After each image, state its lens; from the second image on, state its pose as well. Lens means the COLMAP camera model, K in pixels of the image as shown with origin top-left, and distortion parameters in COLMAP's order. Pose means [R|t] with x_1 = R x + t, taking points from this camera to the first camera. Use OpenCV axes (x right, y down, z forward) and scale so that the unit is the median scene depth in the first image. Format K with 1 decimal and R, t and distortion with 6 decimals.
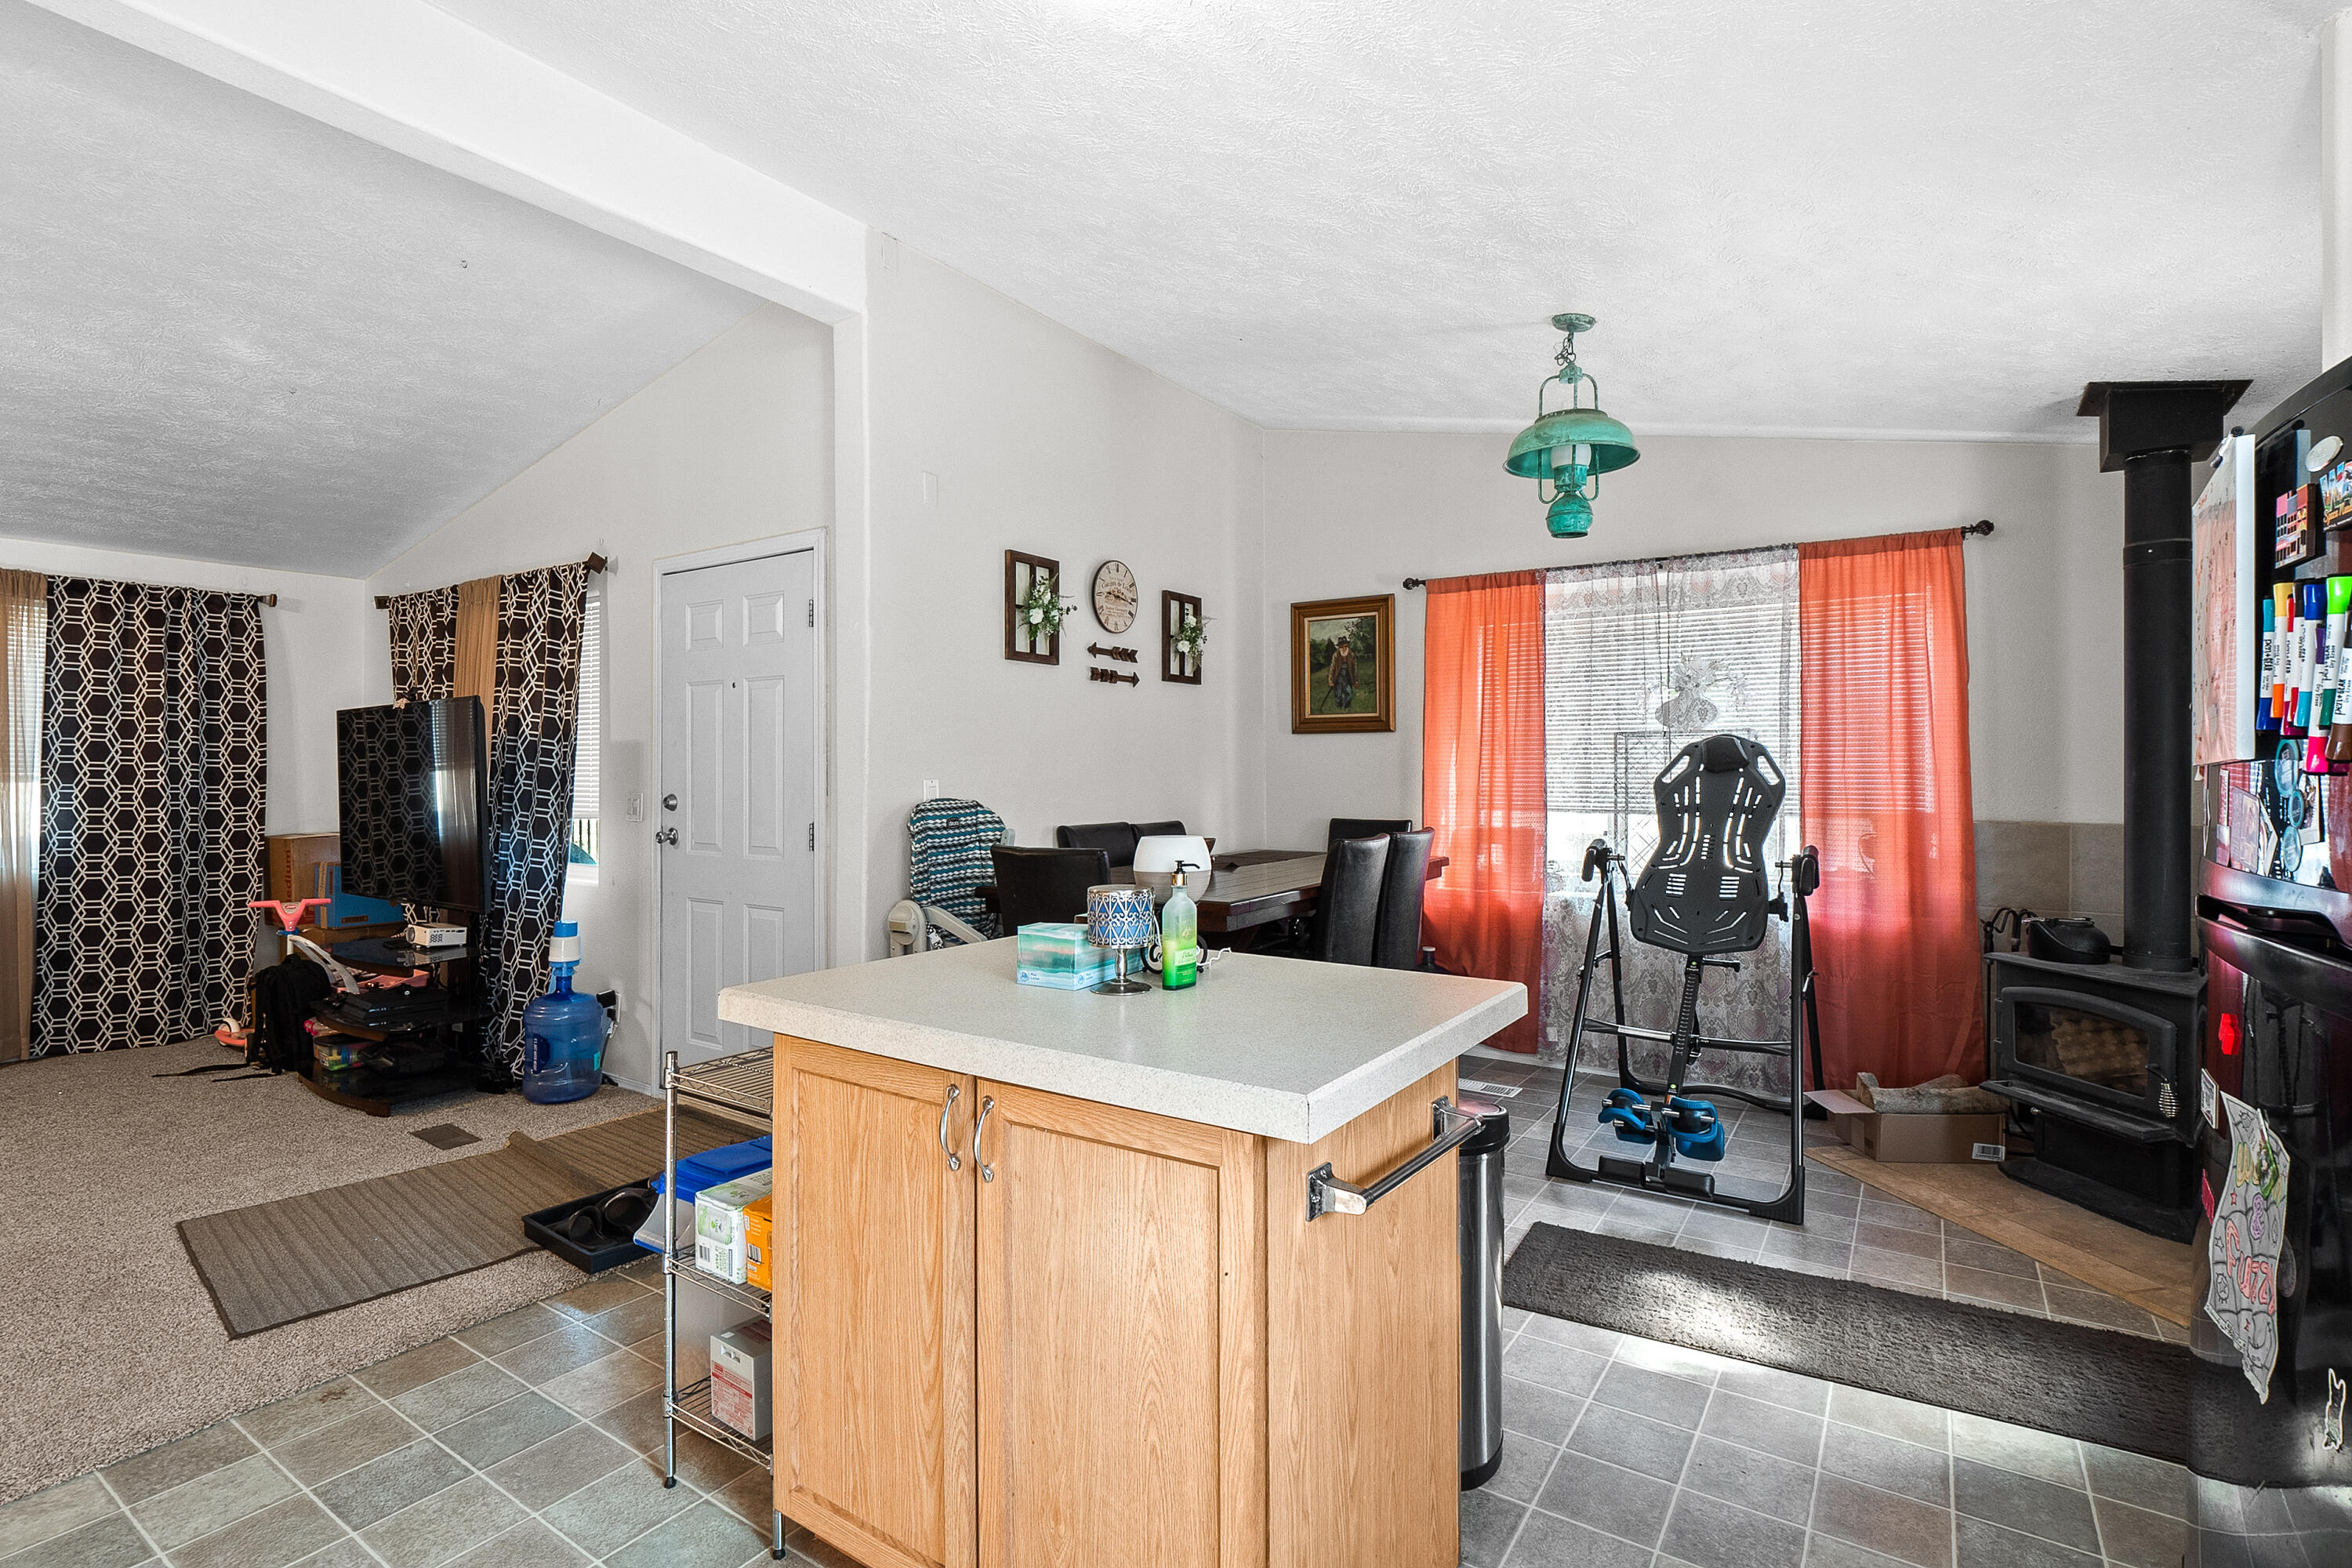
lens RADIAL K [[1104.2, 0, 1181.6], [0, 1104.2, 761.7], [0, 0, 1]] dist [-0.002098, -0.000775]
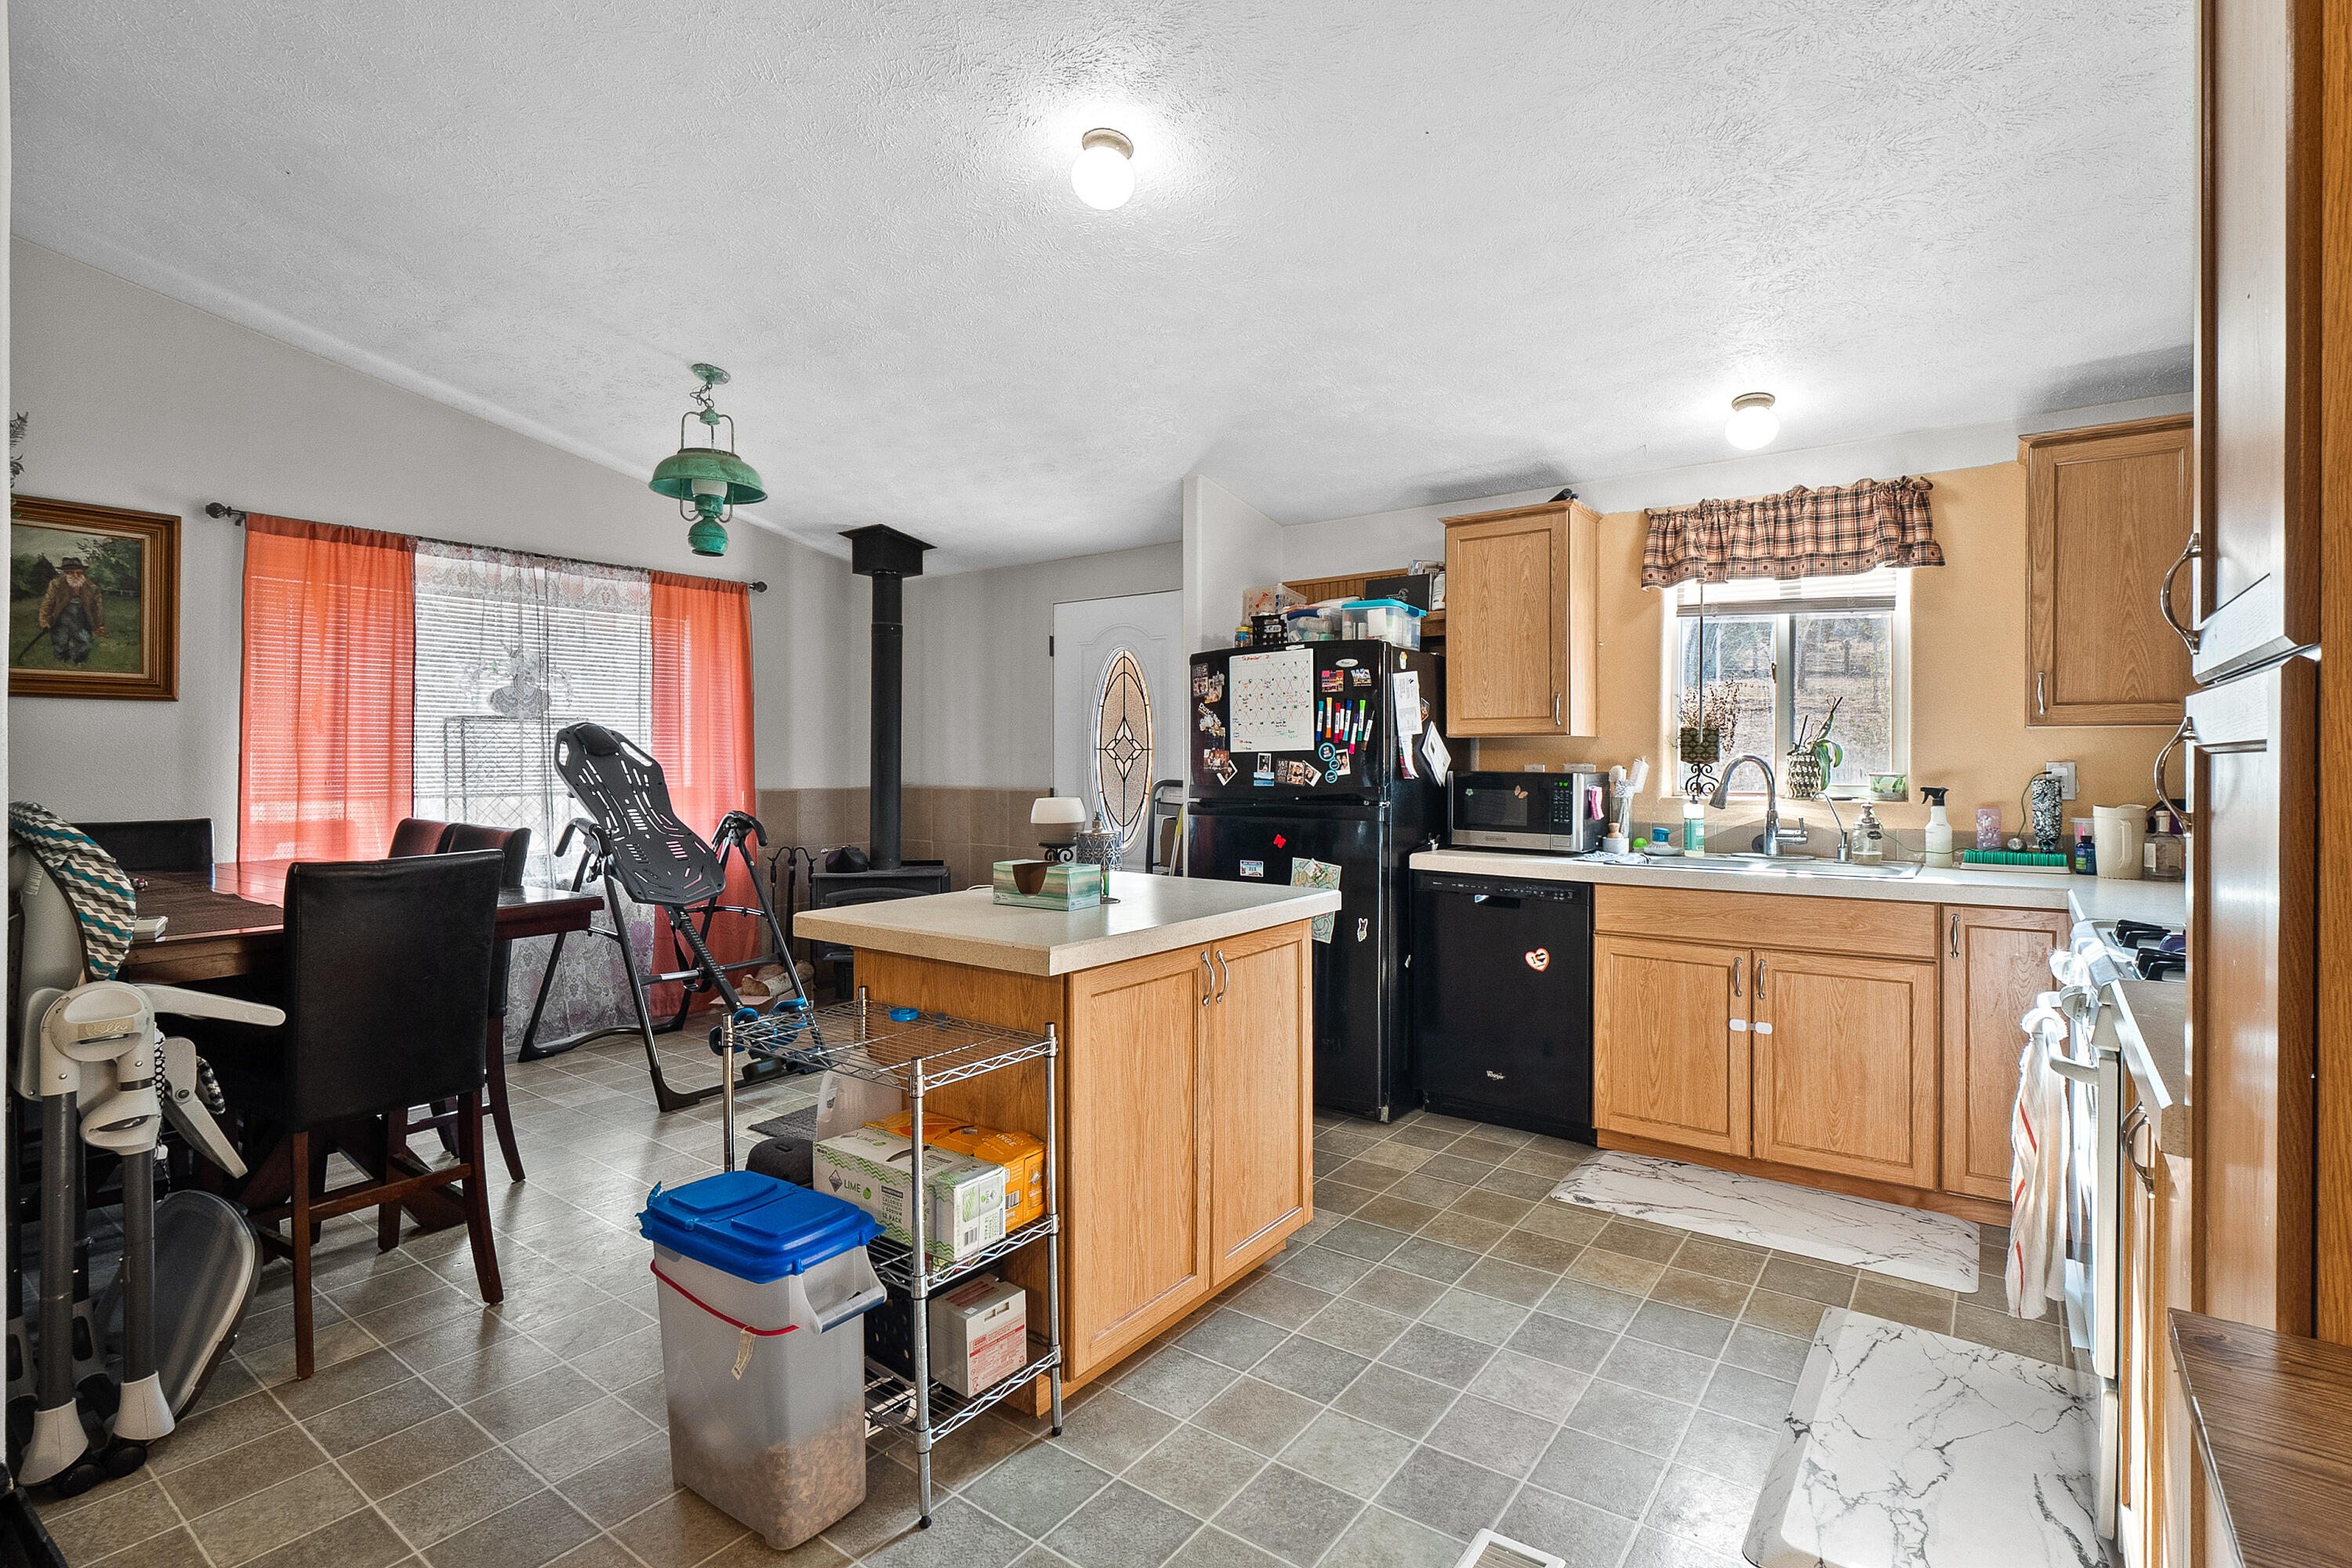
lens RADIAL K [[1114.9, 0, 1175.5], [0, 1114.9, 759.3], [0, 0, 1]] dist [-0.001300, -0.000821]
pose [[0.045063, -0.002104, 0.998982, -0.567764], [-0.008292, 0.999963, 0.002480, 0.005251], [-0.998950, -0.008395, 0.045044, 0.309439]]
